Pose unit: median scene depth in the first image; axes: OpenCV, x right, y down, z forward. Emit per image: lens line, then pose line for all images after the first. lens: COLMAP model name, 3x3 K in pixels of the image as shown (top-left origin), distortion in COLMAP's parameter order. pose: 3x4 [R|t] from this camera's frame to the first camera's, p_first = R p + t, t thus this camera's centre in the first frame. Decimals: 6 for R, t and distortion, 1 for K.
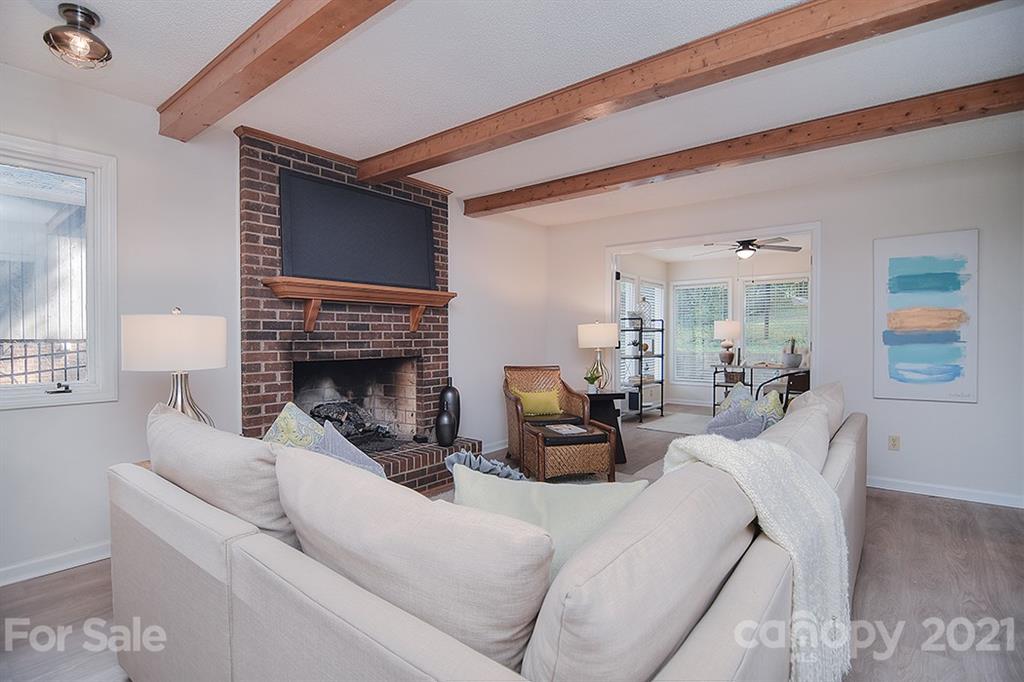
lens RADIAL K [[492.0, 0, 513.7], [0, 492.0, 341.7], [0, 0, 1]] dist [0.001096, 0.000241]
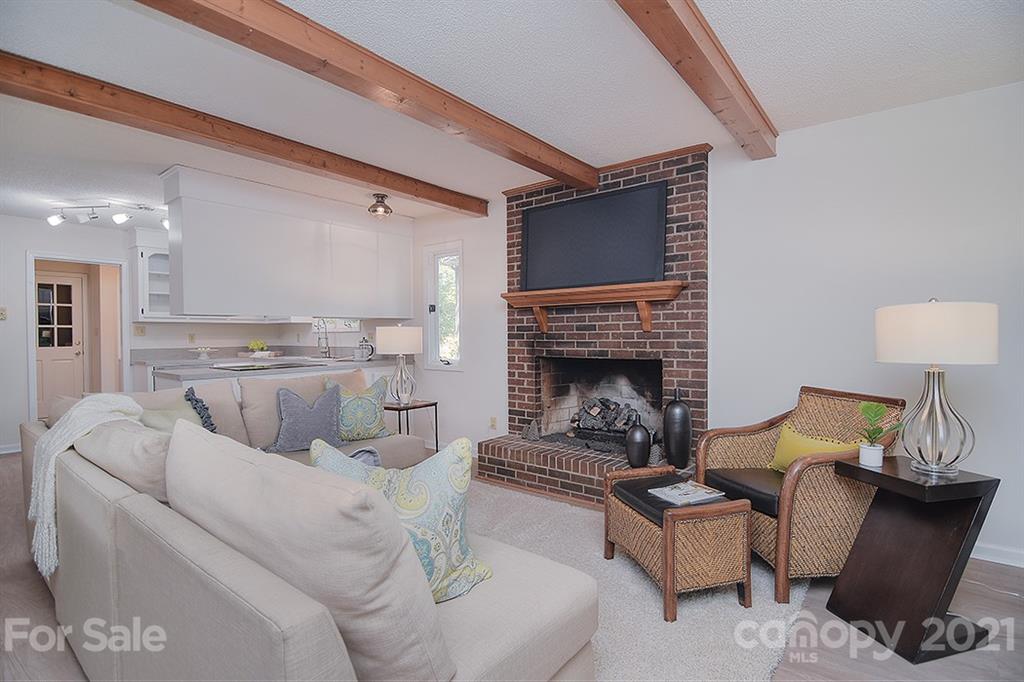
lens RADIAL K [[492.0, 0, 515.9], [0, 492.0, 339.5], [0, 0, 1]] dist [0.001096, 0.000241]
pose [[0.013352, 0.010778, -0.999853, 0.741195], [-0.005823, 0.999926, 0.010701, -0.014934], [0.999894, 0.005680, 0.013414, 0.833437]]
